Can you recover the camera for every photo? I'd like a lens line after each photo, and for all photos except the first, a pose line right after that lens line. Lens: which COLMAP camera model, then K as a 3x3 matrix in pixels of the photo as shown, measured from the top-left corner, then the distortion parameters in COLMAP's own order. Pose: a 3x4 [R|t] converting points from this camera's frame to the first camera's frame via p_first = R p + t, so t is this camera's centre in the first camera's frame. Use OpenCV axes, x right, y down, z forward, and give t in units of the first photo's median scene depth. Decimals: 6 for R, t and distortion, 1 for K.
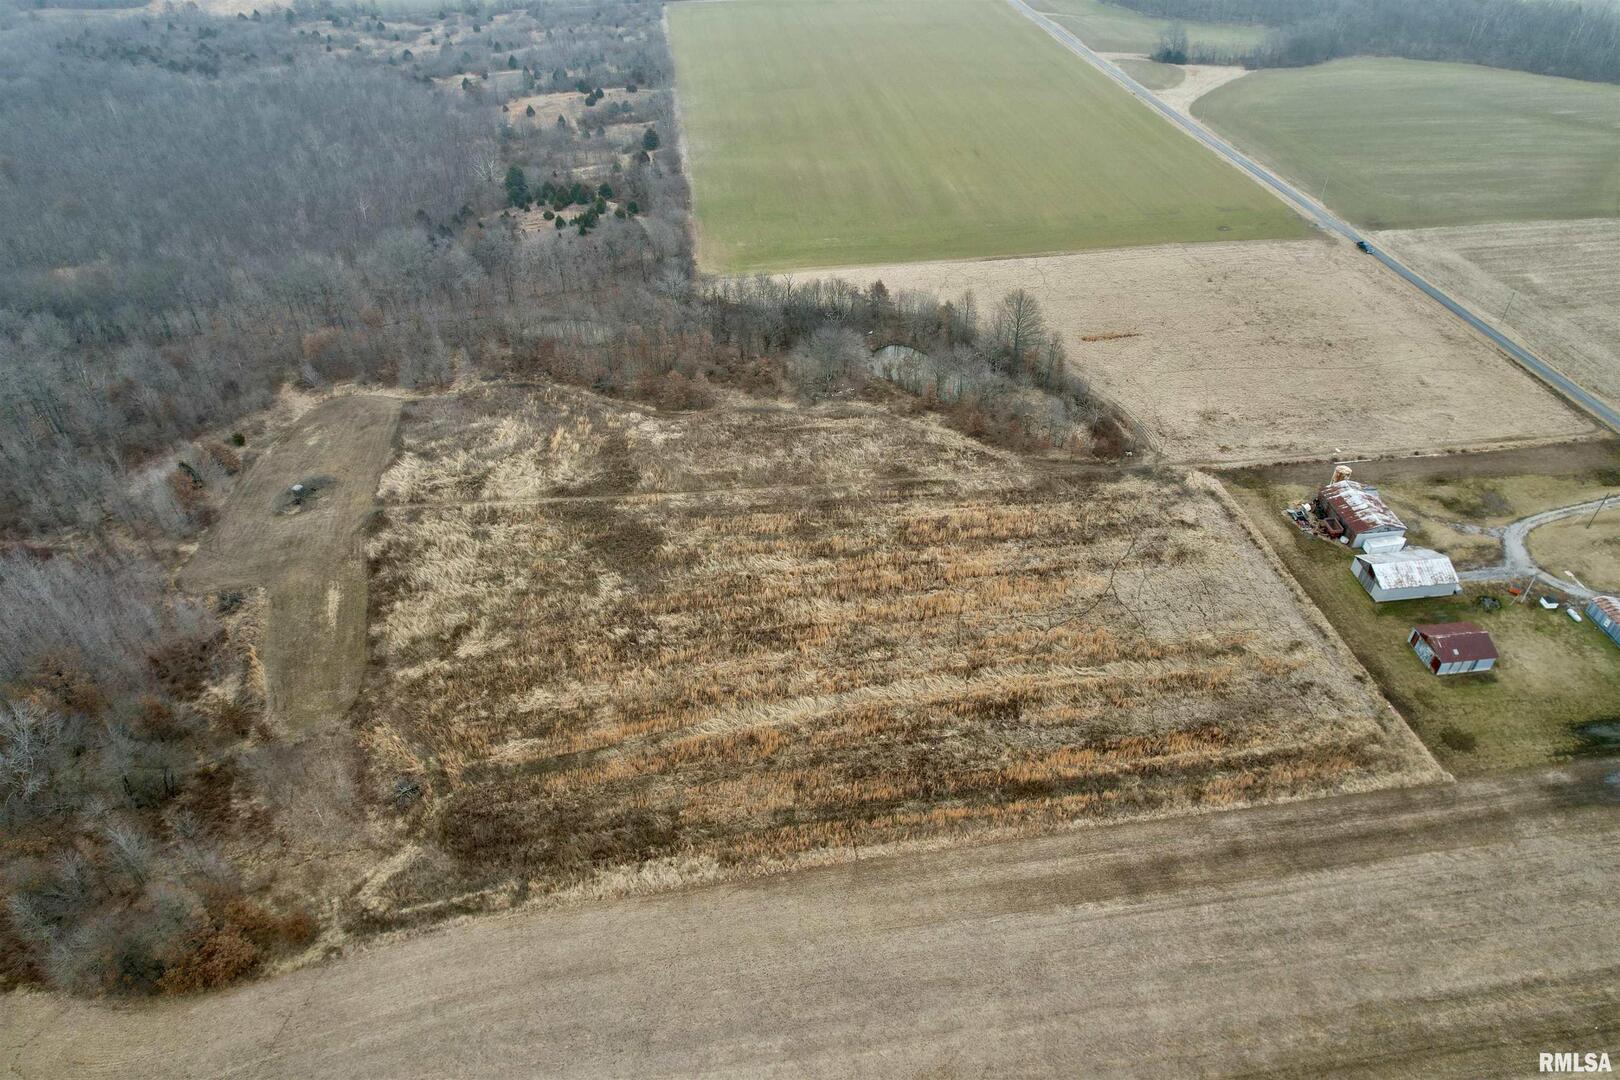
lens RADIAL K [[1041.2, 0, 812.0], [0, 1041.2, 545.7], [0, 0, 1]] dist [-0.077117, 0.066889]
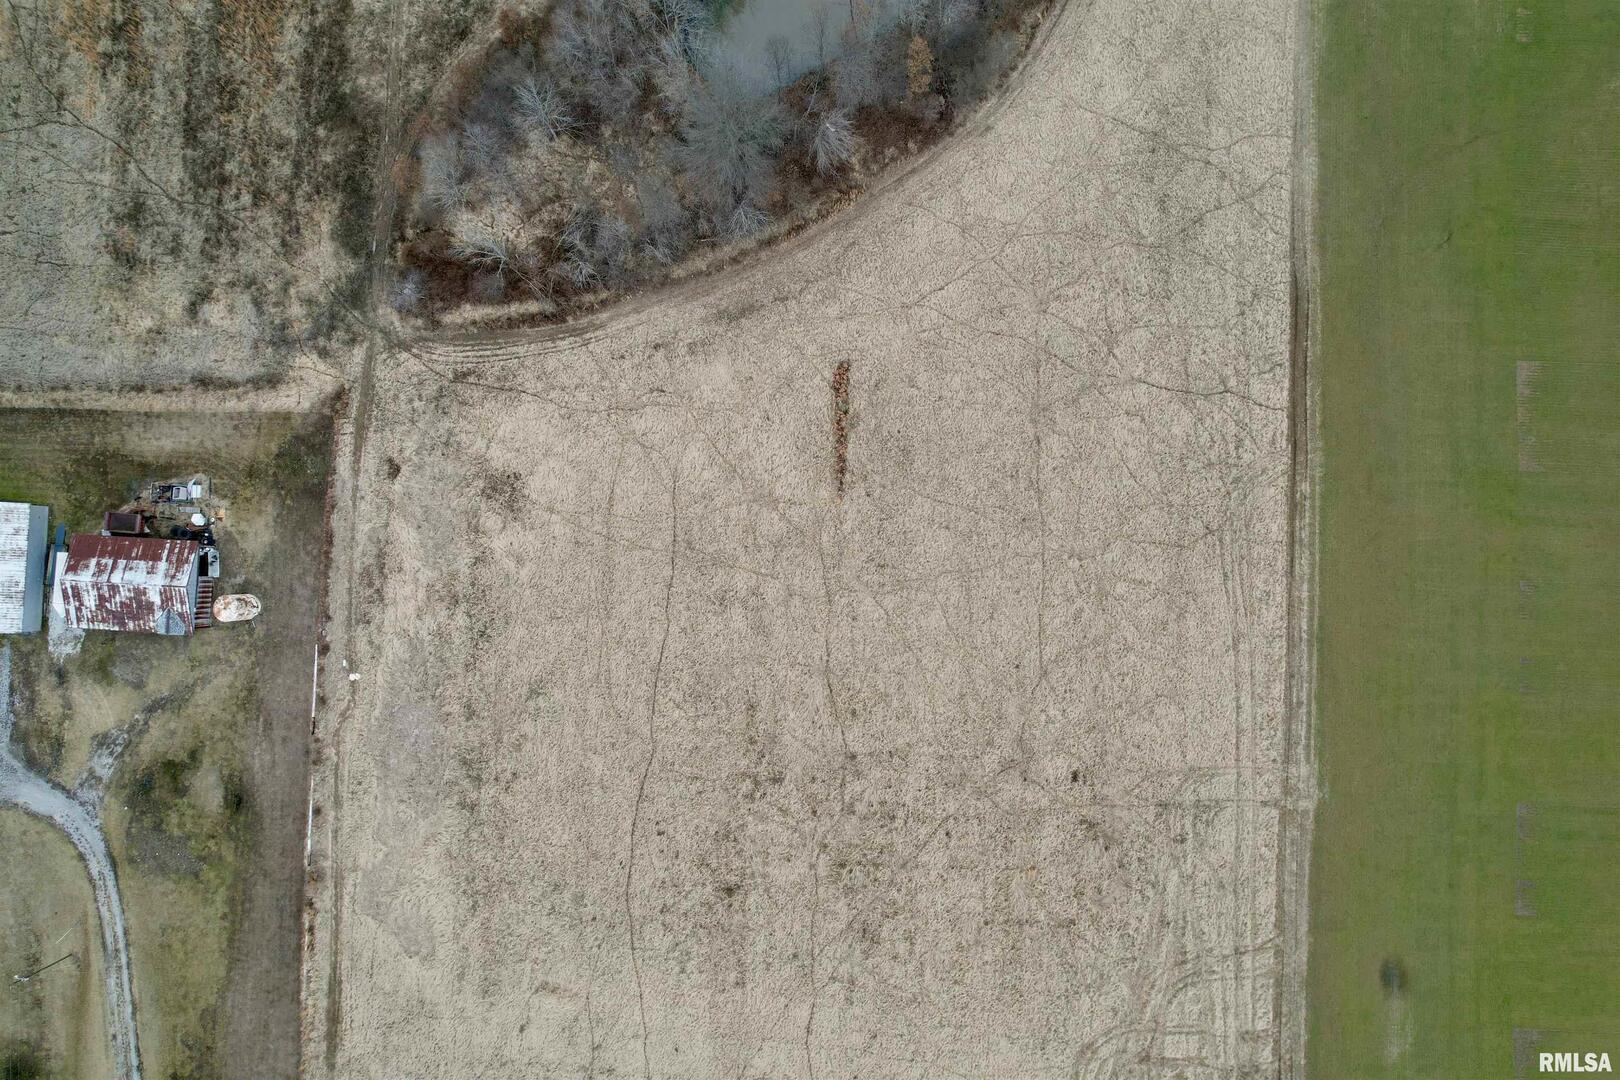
lens RADIAL K [[1041.2, 0, 812.0], [0, 1041.2, 545.7], [0, 0, 1]] dist [-0.077117, 0.066889]
pose [[-0.159485, 0.987172, -0.007510, 0.457688], [-0.606179, -0.091923, 0.789998, -0.739596], [0.779173, 0.130546, 0.613064, 0.942394]]
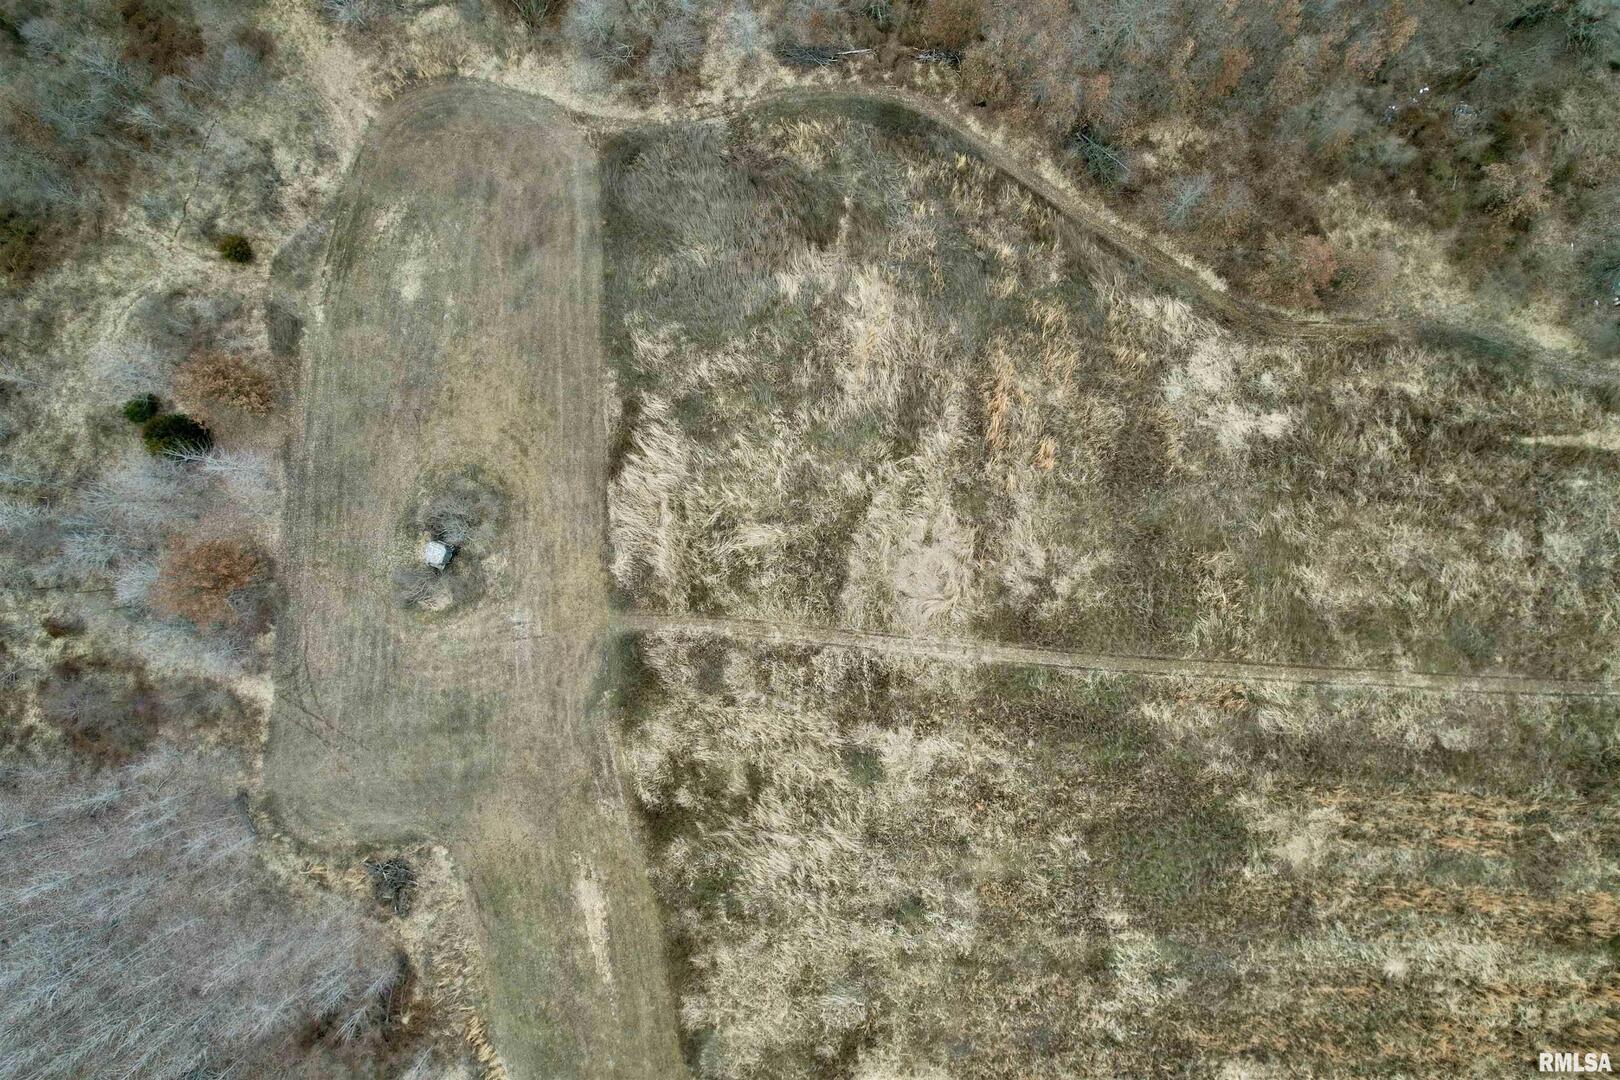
lens RADIAL K [[1041.2, 0, 812.0], [0, 1041.2, 545.7], [0, 0, 1]] dist [-0.077117, 0.066889]
pose [[0.990904, 0.134416, -0.006420, -0.358797], [-0.079854, 0.625739, 0.775934, -0.447501], [0.108316, -0.768364, 0.630781, 0.784092]]
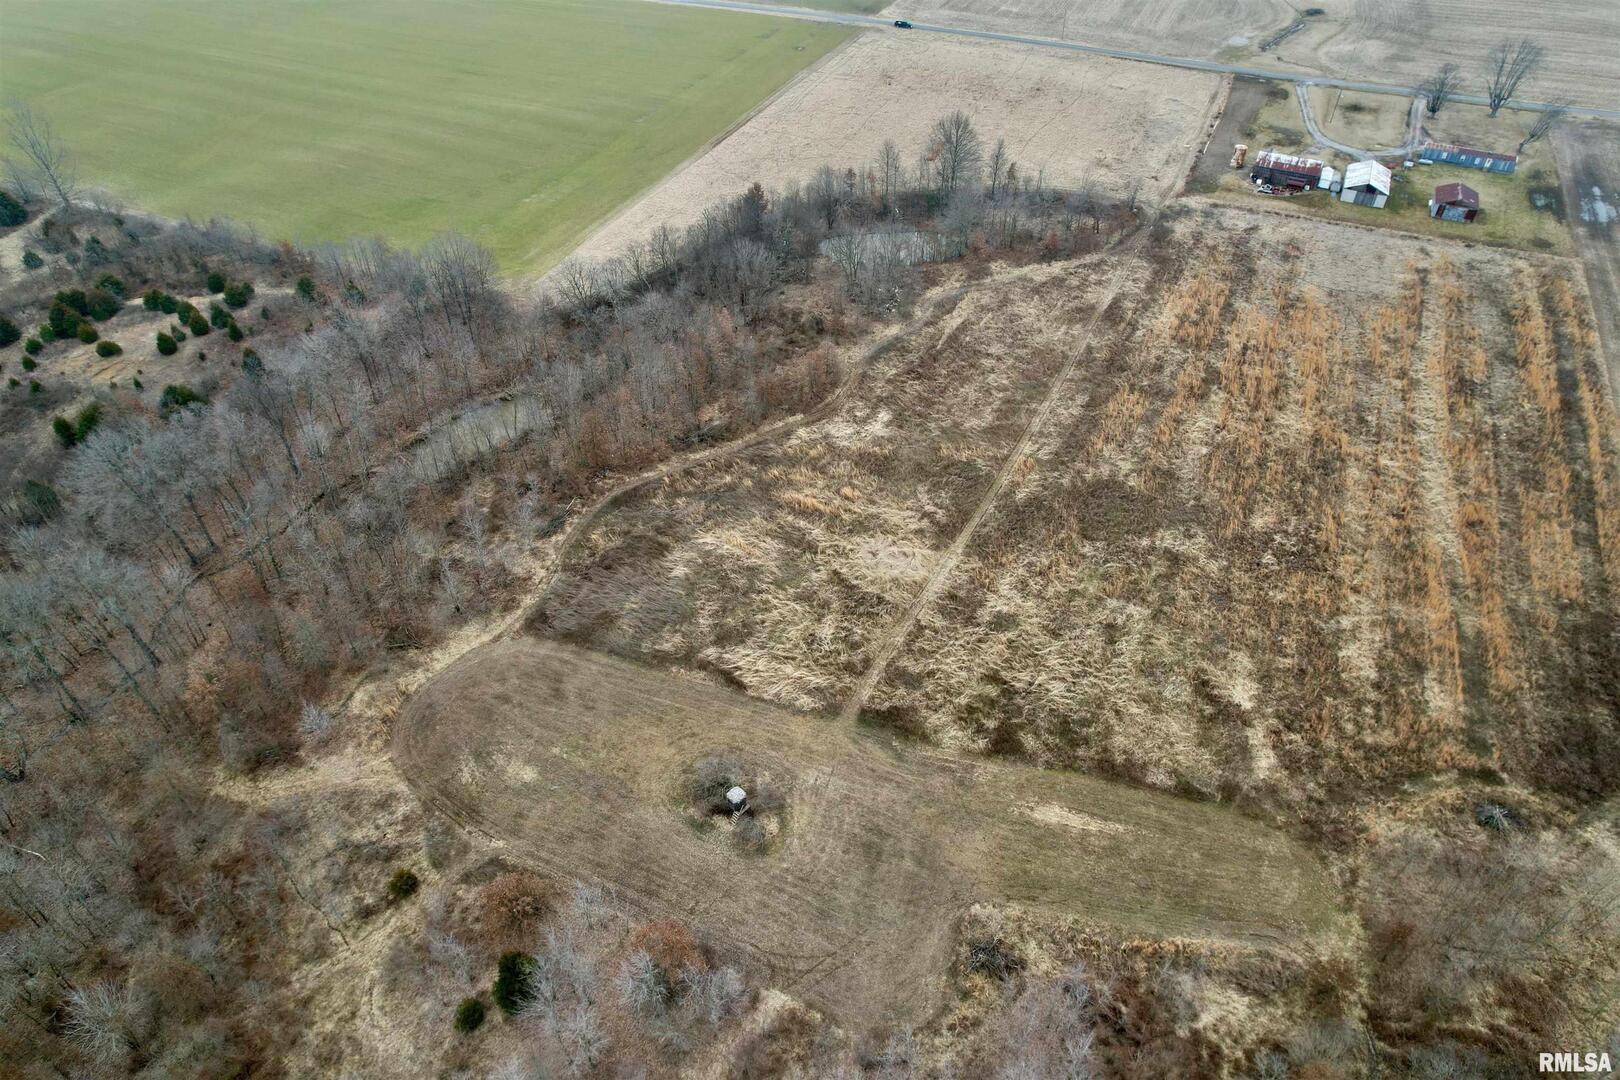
lens RADIAL K [[1041.2, 0, 812.0], [0, 1041.2, 545.7], [0, 0, 1]] dist [-0.077117, 0.066889]
pose [[0.523138, -0.565793, 0.637342, -0.803397], [0.527558, 0.802320, 0.279223, -0.311877], [-0.669335, 0.190162, 0.718213, 0.592309]]
